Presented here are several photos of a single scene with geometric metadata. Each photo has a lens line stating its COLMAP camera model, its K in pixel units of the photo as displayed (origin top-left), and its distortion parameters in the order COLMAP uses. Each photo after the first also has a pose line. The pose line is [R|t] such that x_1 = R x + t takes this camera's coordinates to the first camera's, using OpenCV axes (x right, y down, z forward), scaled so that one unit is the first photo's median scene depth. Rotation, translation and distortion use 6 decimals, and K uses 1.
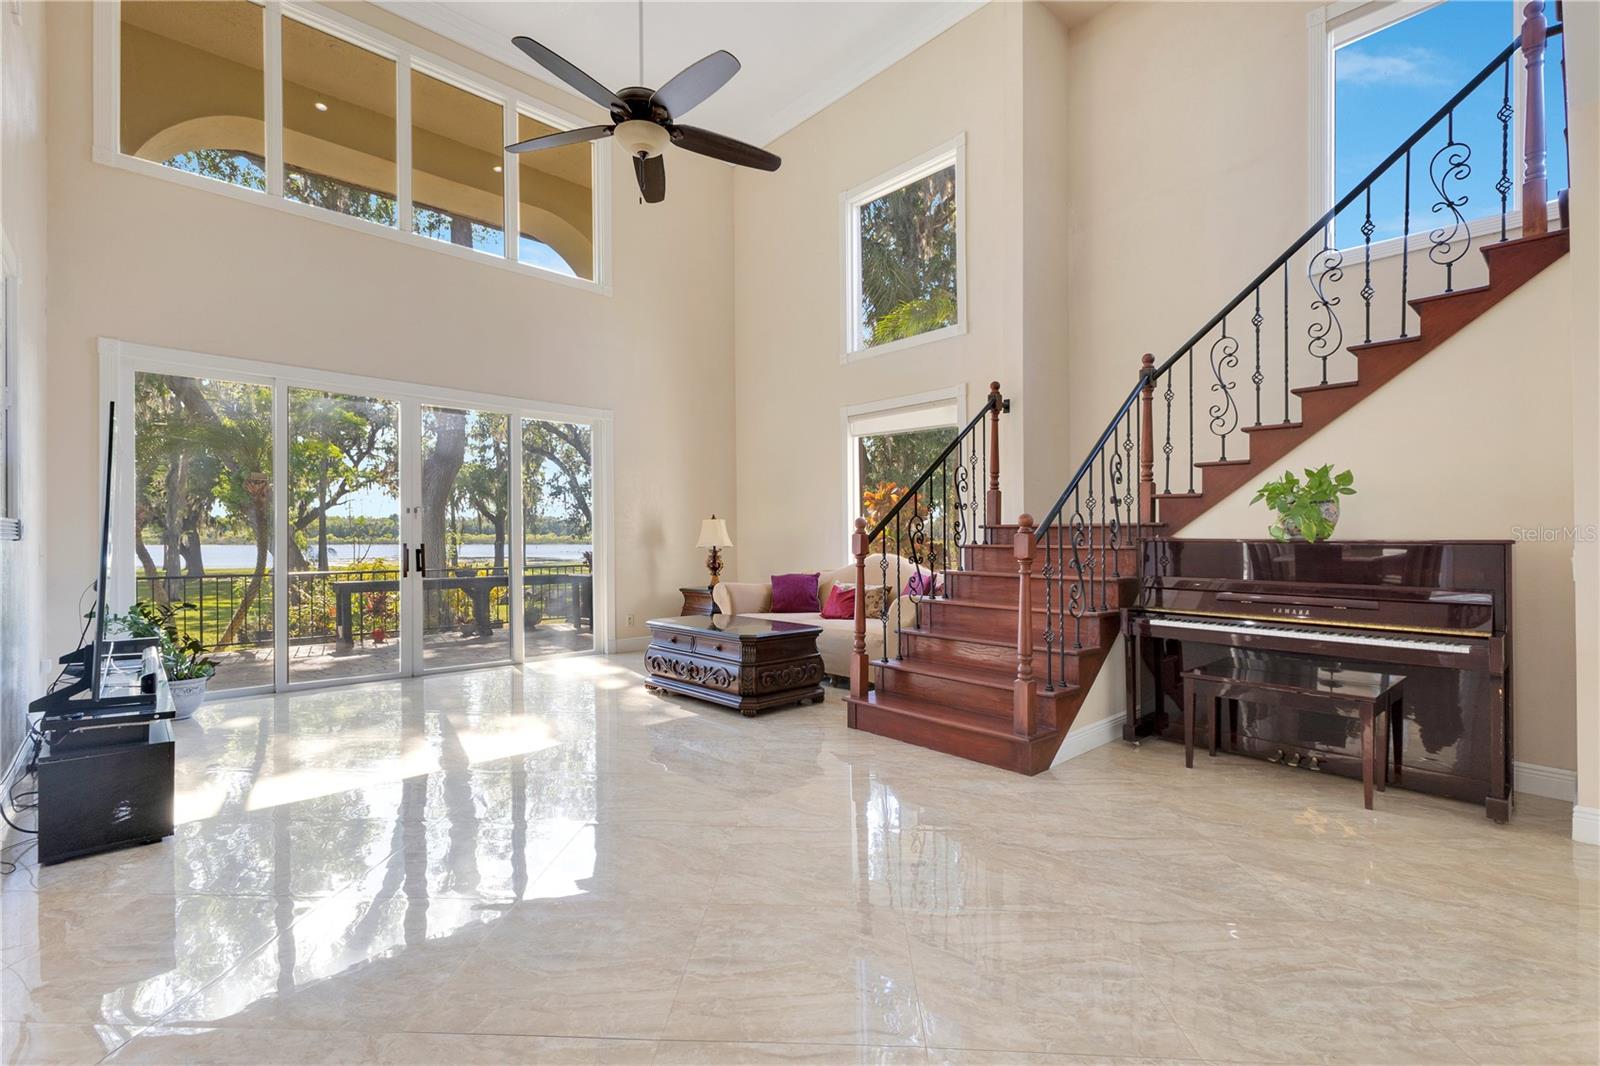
lens RADIAL K [[722.8, 0, 799.1], [0, 722.8, 545.6], [0, 0, 1]] dist [0.000052, -0.000513]
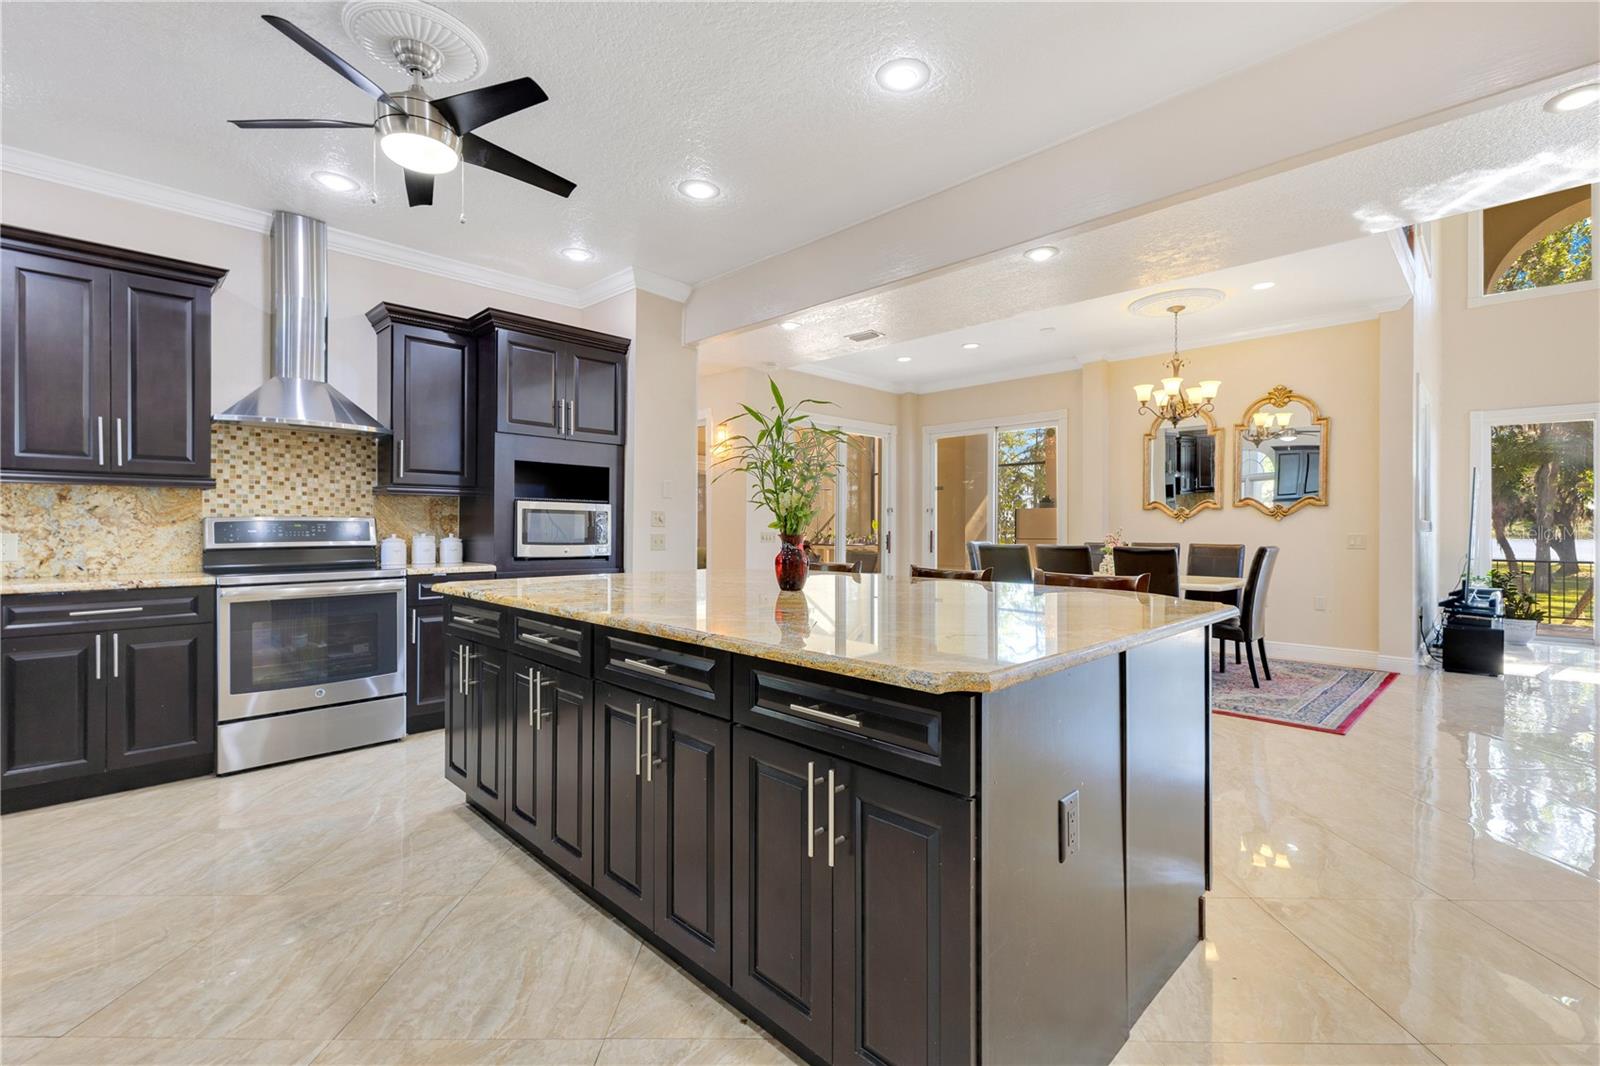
lens RADIAL K [[711.5, 0, 806.1], [0, 711.5, 532.0], [0, 0, 1]] dist [-0.003309, -0.000099]
pose [[0.045065, -0.002652, -0.998981, 0.666517], [-0.007924, 0.999964, -0.003012, 0.011624], [0.998953, 0.008052, 0.045042, -0.673789]]
